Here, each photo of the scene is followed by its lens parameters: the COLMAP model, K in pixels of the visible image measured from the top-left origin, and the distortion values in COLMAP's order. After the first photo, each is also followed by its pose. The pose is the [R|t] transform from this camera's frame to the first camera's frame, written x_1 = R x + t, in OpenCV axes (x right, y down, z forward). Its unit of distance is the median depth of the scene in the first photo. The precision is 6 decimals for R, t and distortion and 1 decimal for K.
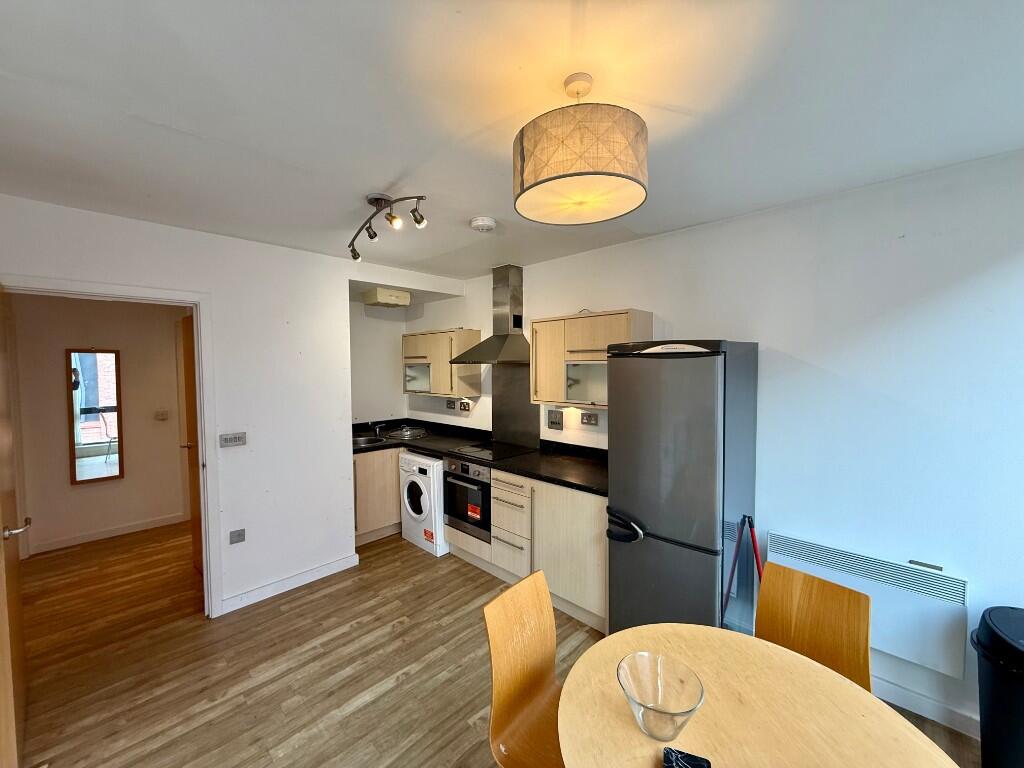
lens RADIAL K [[405.0, 0, 510.0], [0, 405.0, 381.9], [0, 0, 1]] dist [-0.001308, 0.000338]
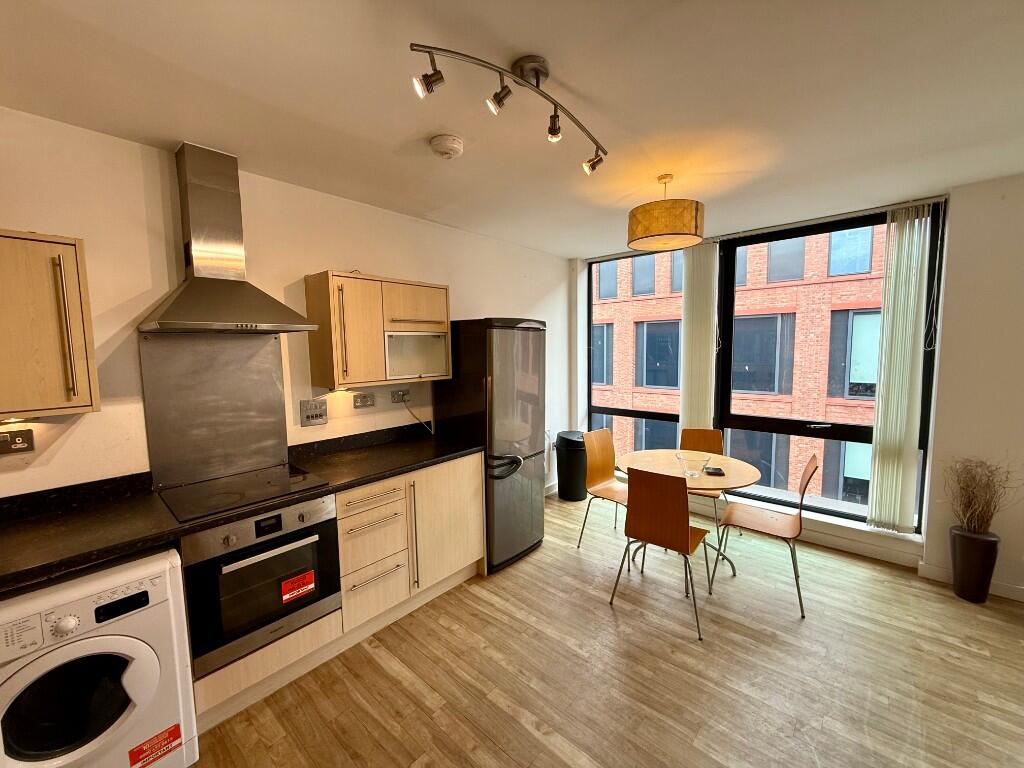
lens RADIAL K [[405.0, 0, 509.8], [0, 405.0, 382.3], [0, 0, 1]] dist [-0.001308, 0.000338]
pose [[-0.047120, -0.079165, 0.995747, -0.683265], [0.058655, 0.994915, 0.081875, 0.001047], [-0.997166, 0.062264, -0.042237, 0.734623]]
